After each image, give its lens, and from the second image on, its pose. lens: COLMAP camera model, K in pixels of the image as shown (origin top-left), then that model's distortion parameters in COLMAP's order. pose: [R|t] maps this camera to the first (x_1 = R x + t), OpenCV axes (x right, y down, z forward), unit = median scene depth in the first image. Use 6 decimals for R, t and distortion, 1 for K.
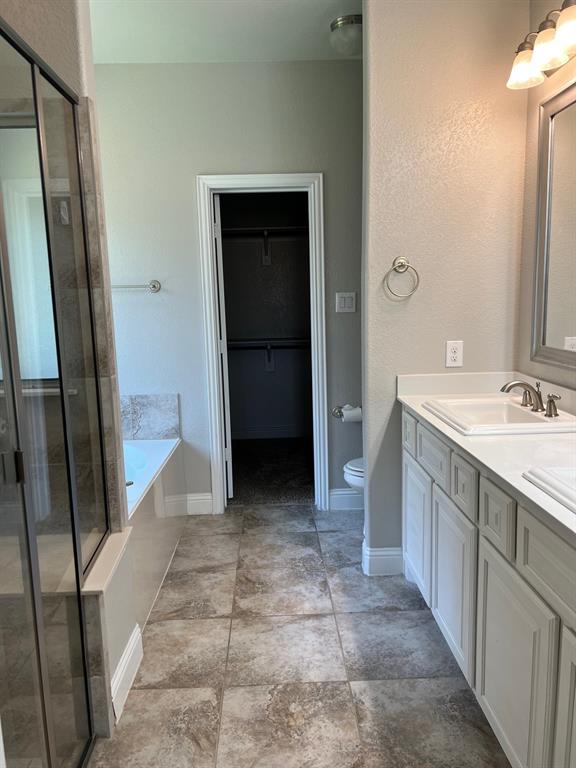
lens RADIAL K [[571.9, 0, 286.4], [0, 571.9, 384.8], [0, 0, 1]] dist [0.040771, -0.045372]
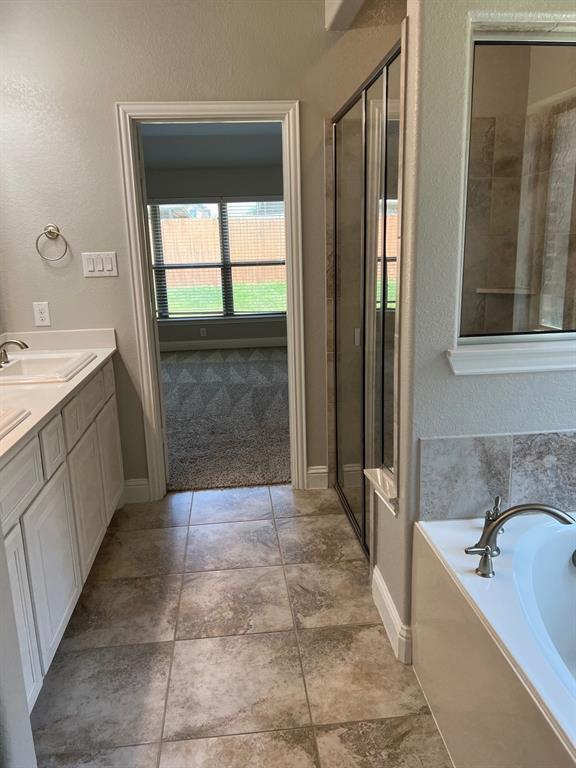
lens RADIAL K [[571.9, 0, 288.0], [0, 571.9, 382.1], [0, 0, 1]] dist [0.040771, -0.045372]
pose [[-0.995432, 0.075642, -0.058249, -0.061681], [0.048069, 0.924245, 0.378761, -0.259248], [0.082487, 0.374231, -0.923660, 1.609417]]
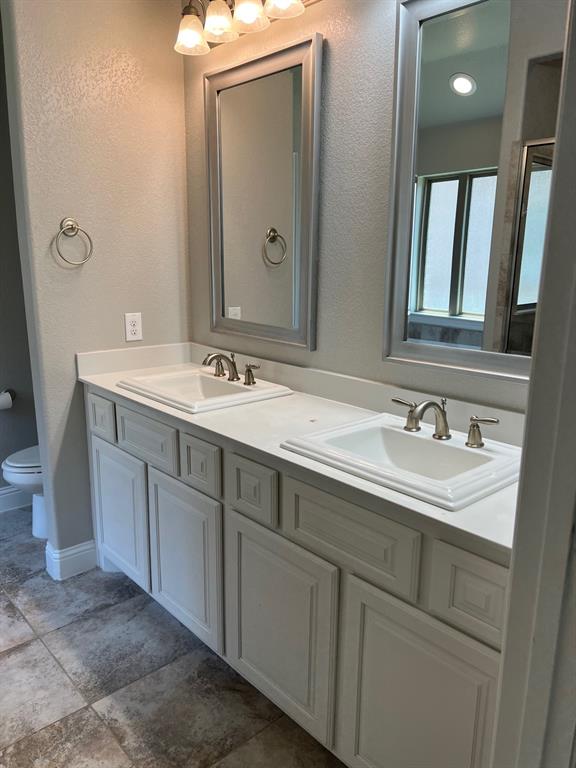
lens RADIAL K [[571.9, 0, 286.2], [0, 571.9, 388.5], [0, 0, 1]] dist [0.040771, -0.045372]
pose [[0.758828, -0.110219, 0.641897, -0.161683], [0.063262, 0.993390, 0.095786, -0.032616], [-0.648211, -0.032077, 0.760785, 0.127858]]
